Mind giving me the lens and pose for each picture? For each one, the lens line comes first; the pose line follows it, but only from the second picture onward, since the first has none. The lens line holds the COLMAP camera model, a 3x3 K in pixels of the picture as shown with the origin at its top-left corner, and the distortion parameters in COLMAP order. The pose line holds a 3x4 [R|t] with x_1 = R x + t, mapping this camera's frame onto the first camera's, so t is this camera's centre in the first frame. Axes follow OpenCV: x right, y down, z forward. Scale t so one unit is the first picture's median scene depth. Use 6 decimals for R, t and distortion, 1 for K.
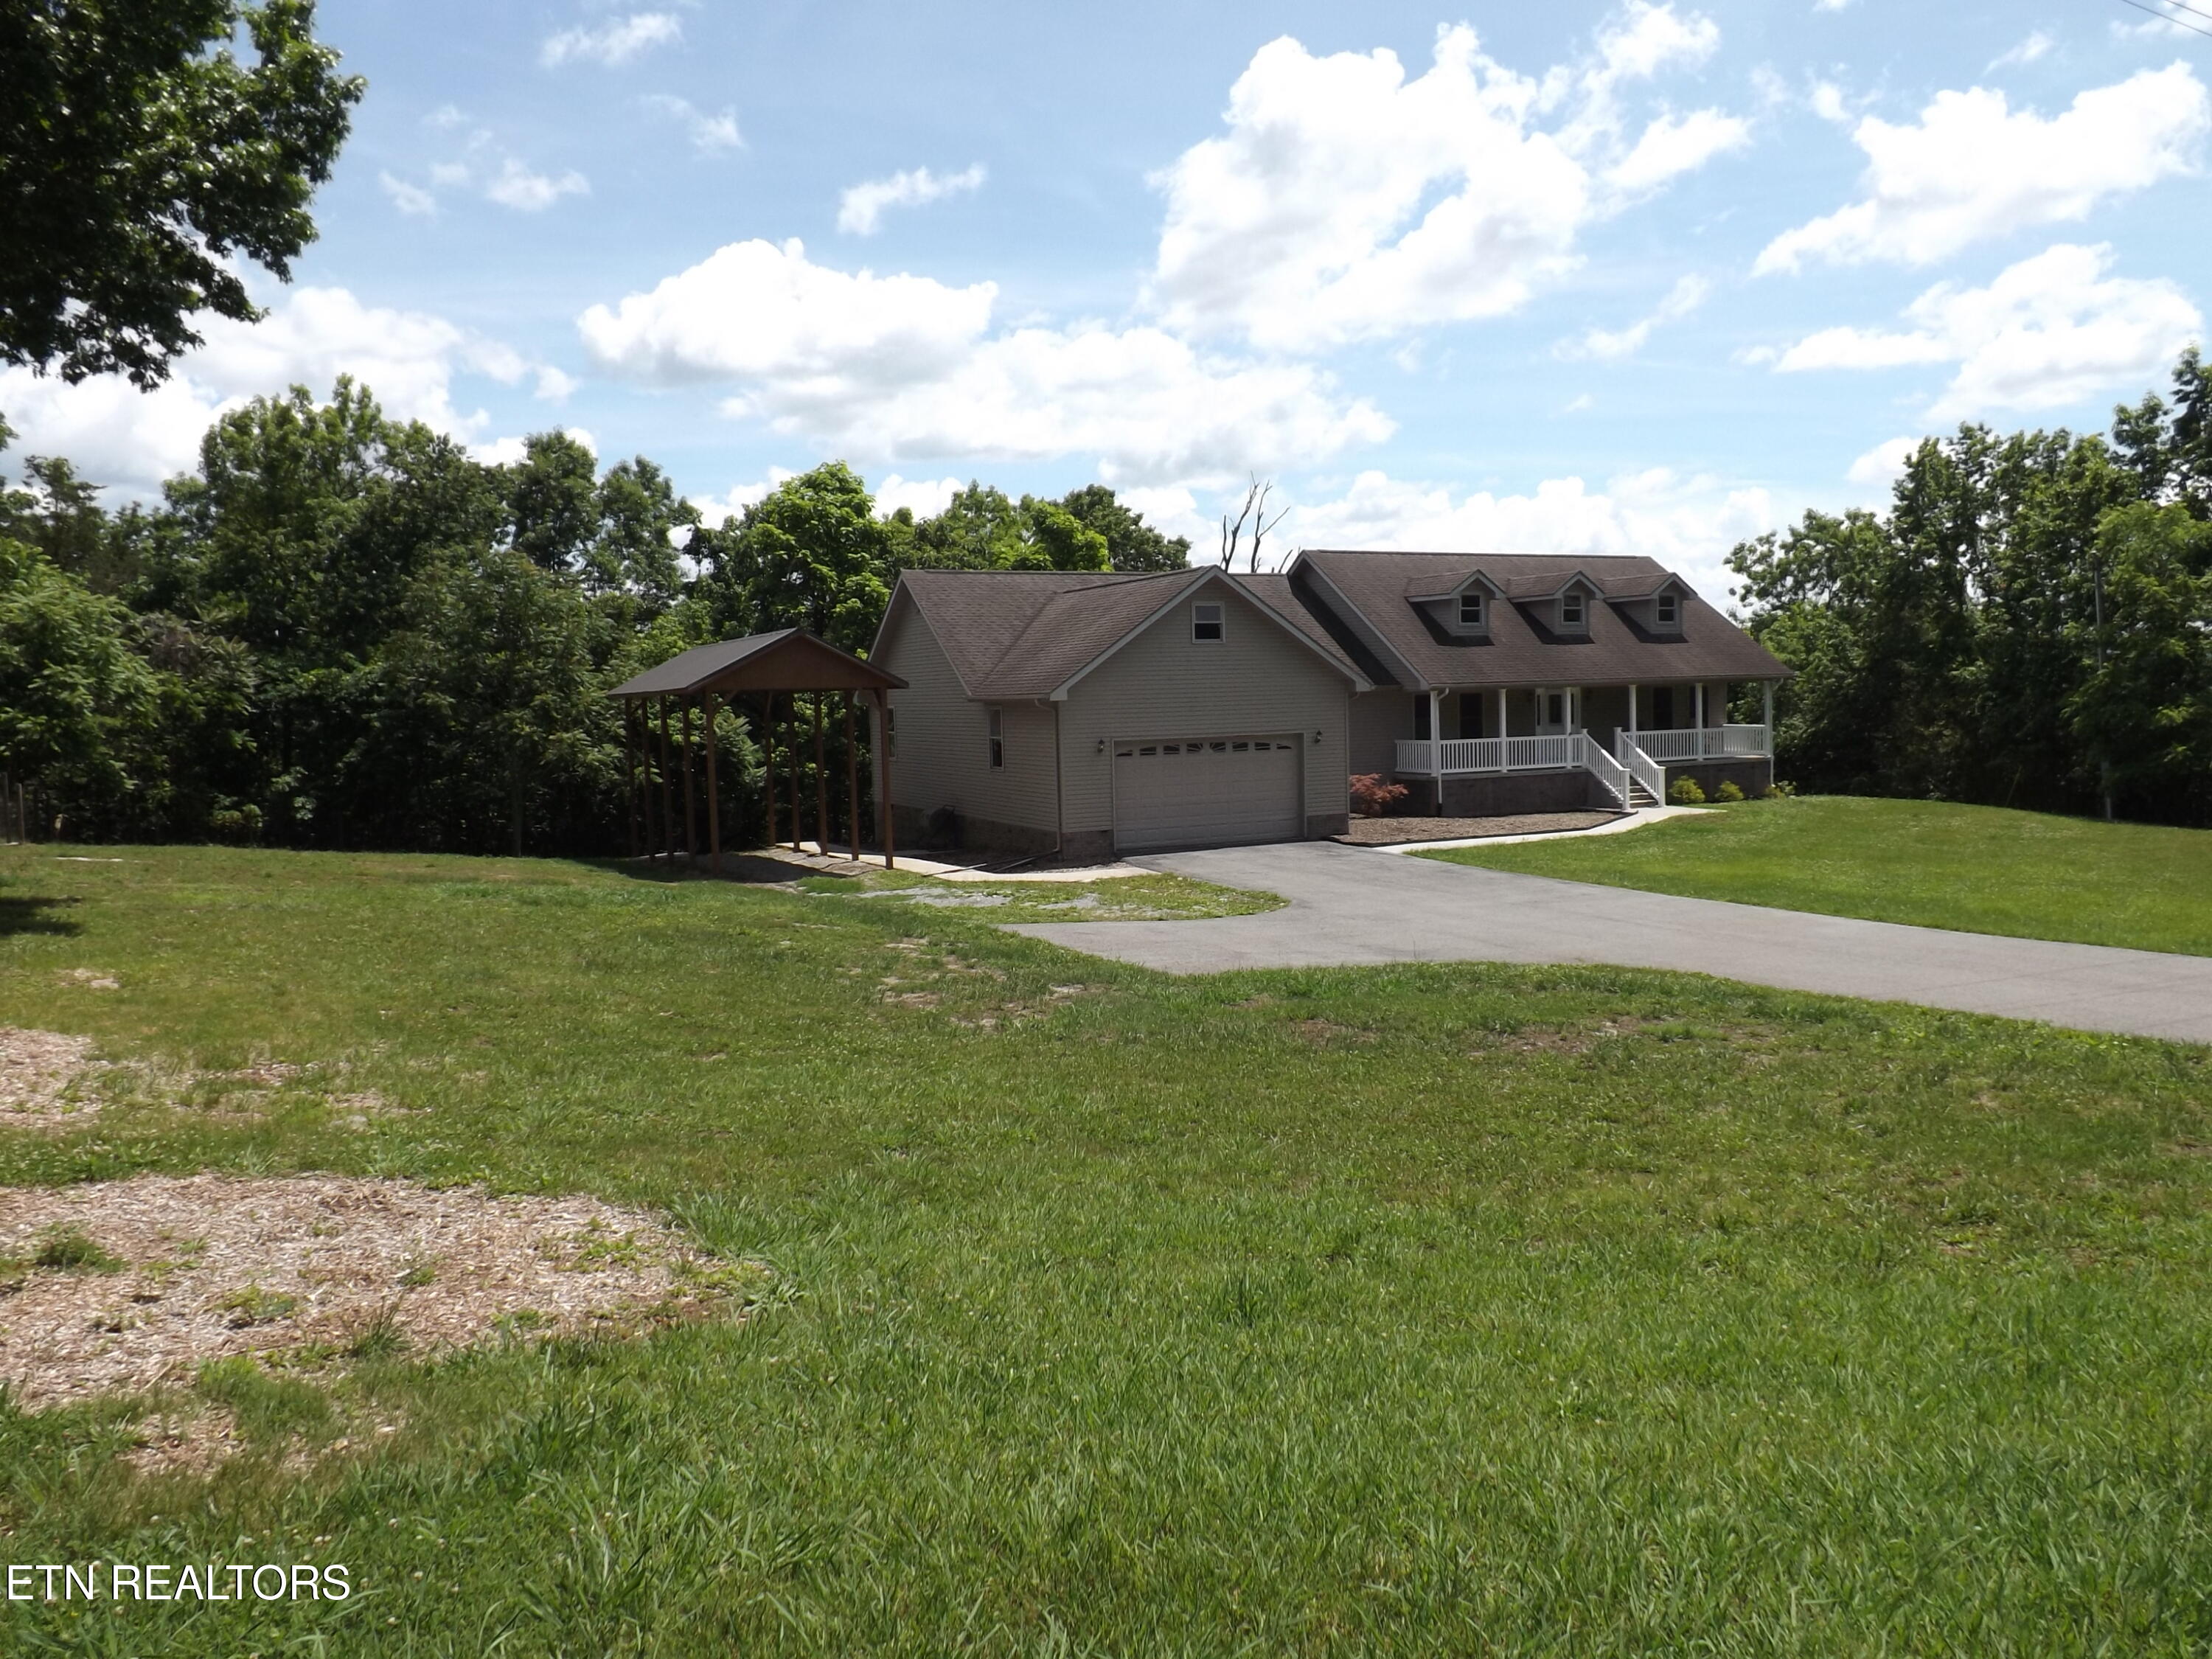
lens RADIAL K [[1582.1, 0, 1104.9], [0, 1582.1, 813.7], [0, 0, 1]] dist [0.002855, -0.009042]
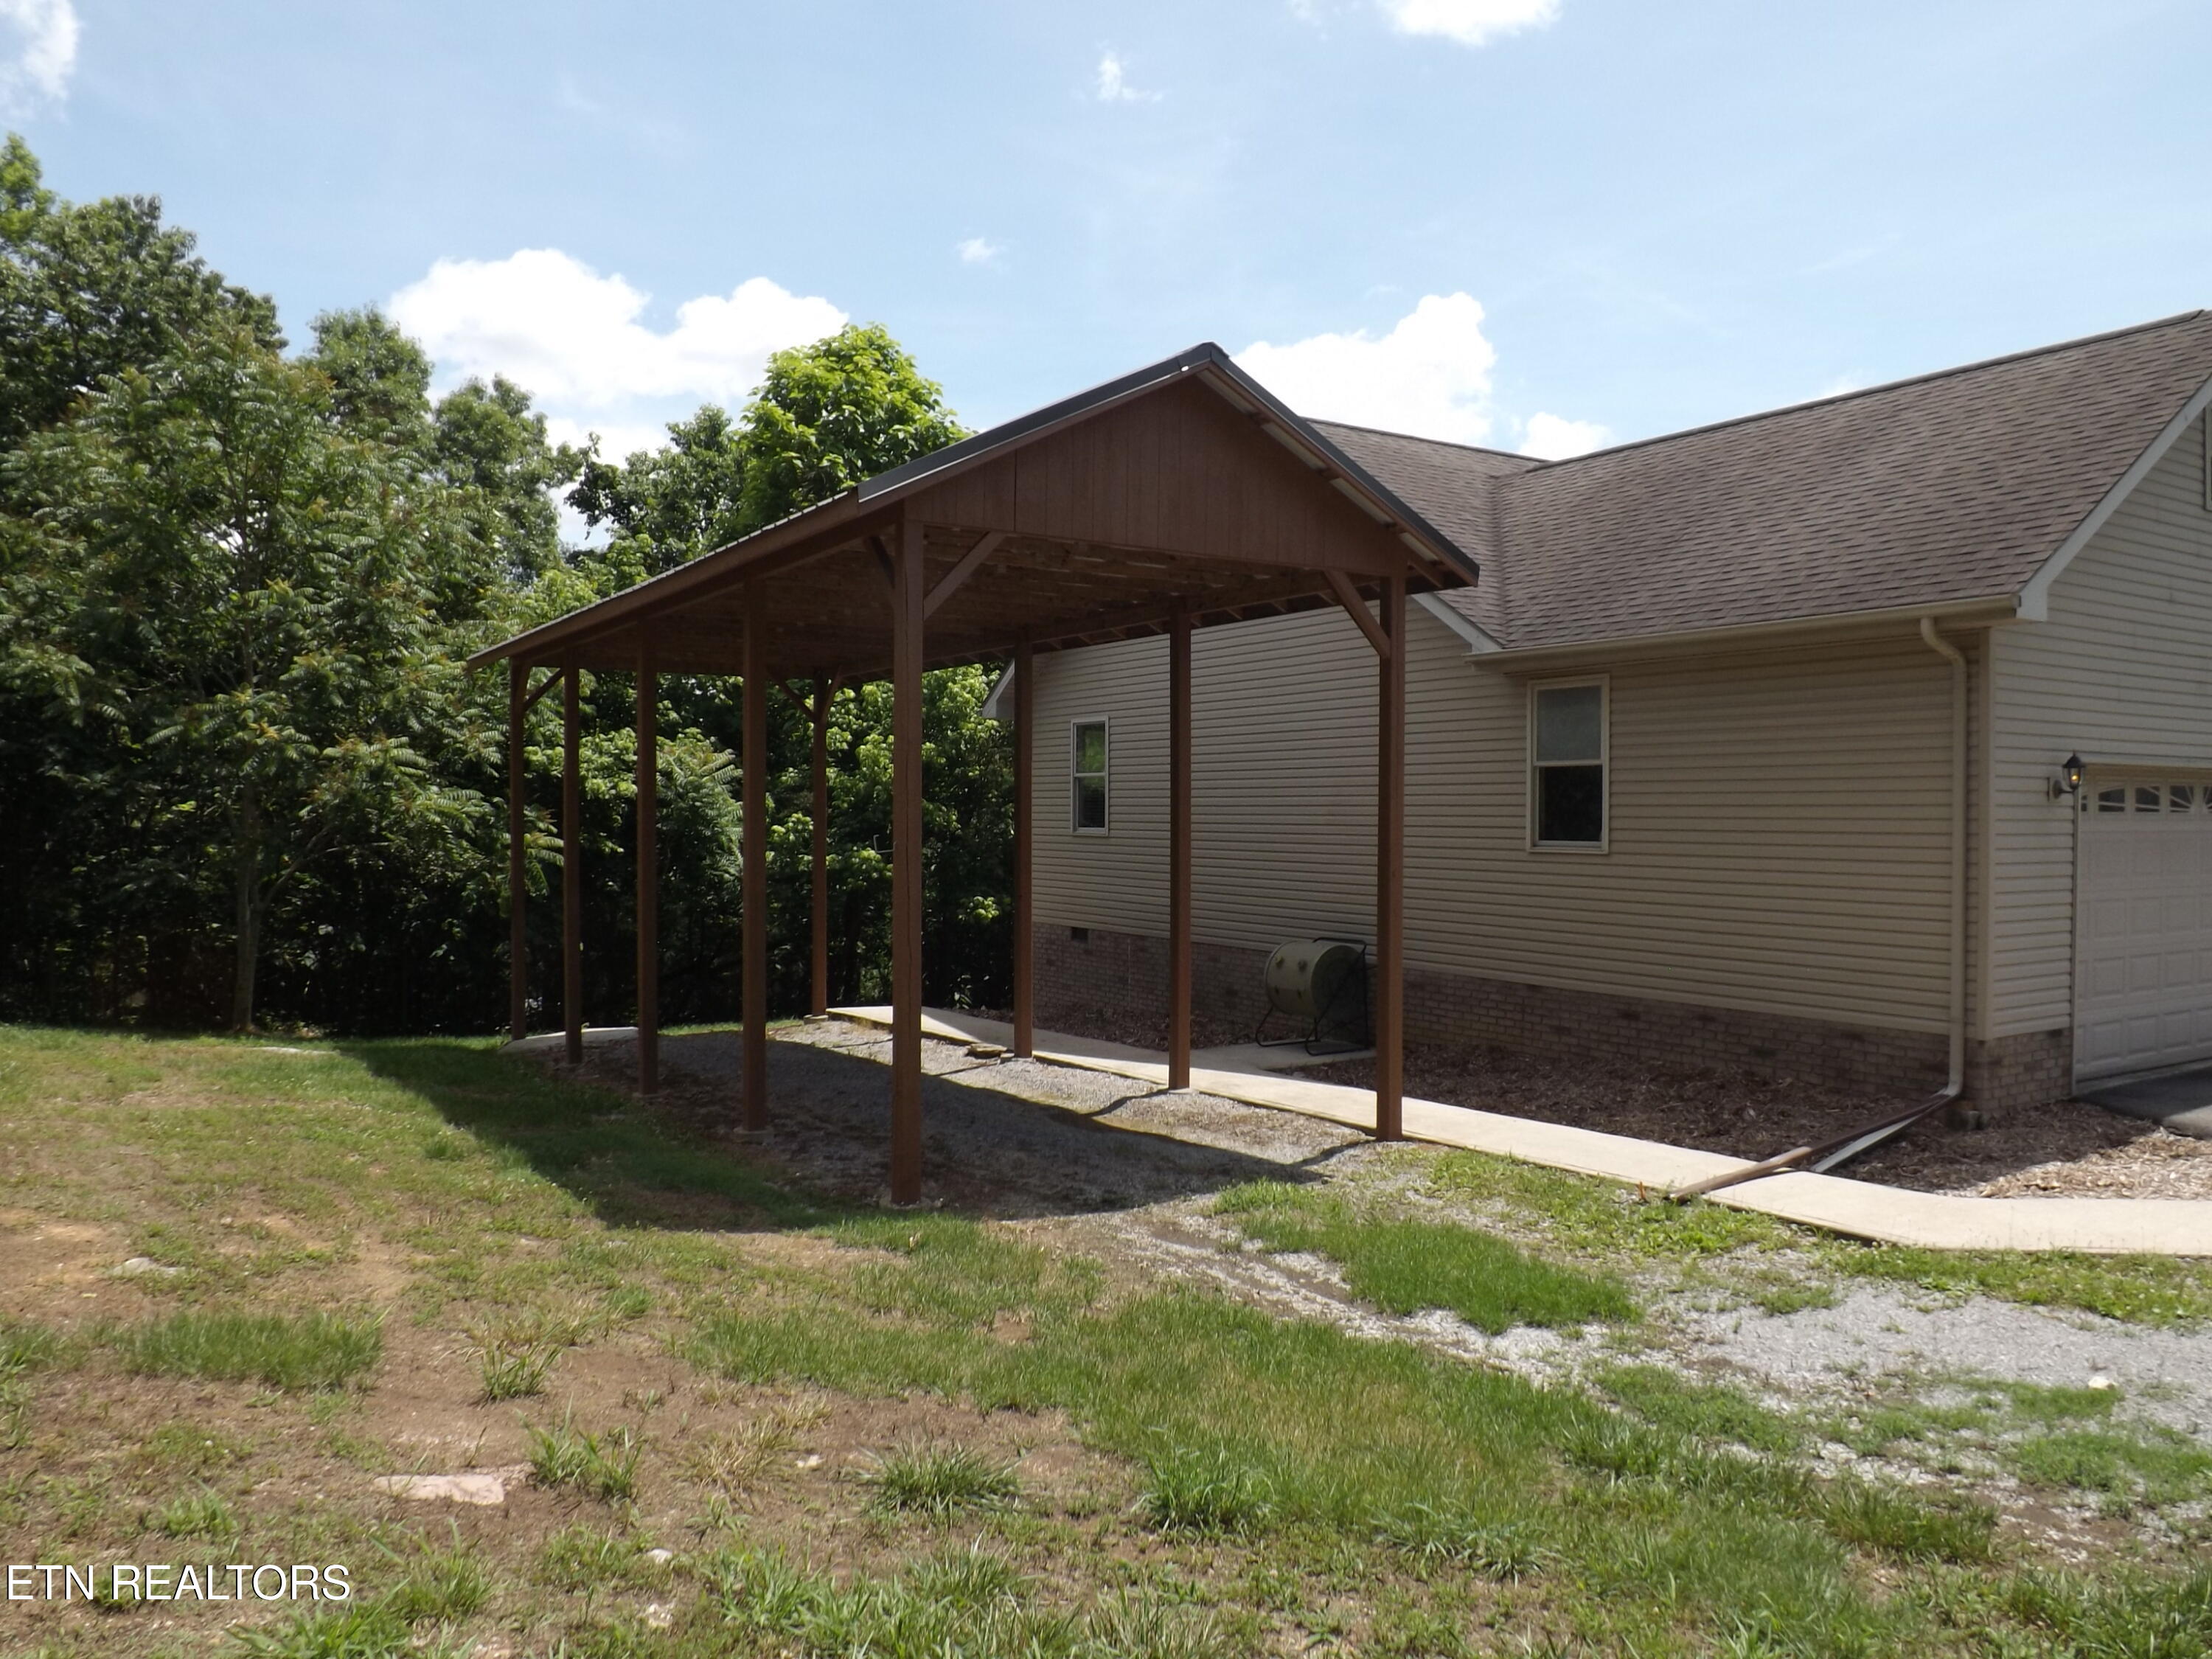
lens RADIAL K [[1582.1, 0, 1064.6], [0, 1582.1, 851.7], [0, 0, 1]] dist [0.002855, -0.009042]
pose [[0.995480, 0.027169, 0.090998, -0.182543], [-0.022322, 0.998298, -0.053869, -0.003212], [-0.092307, 0.051595, 0.994393, 0.535404]]
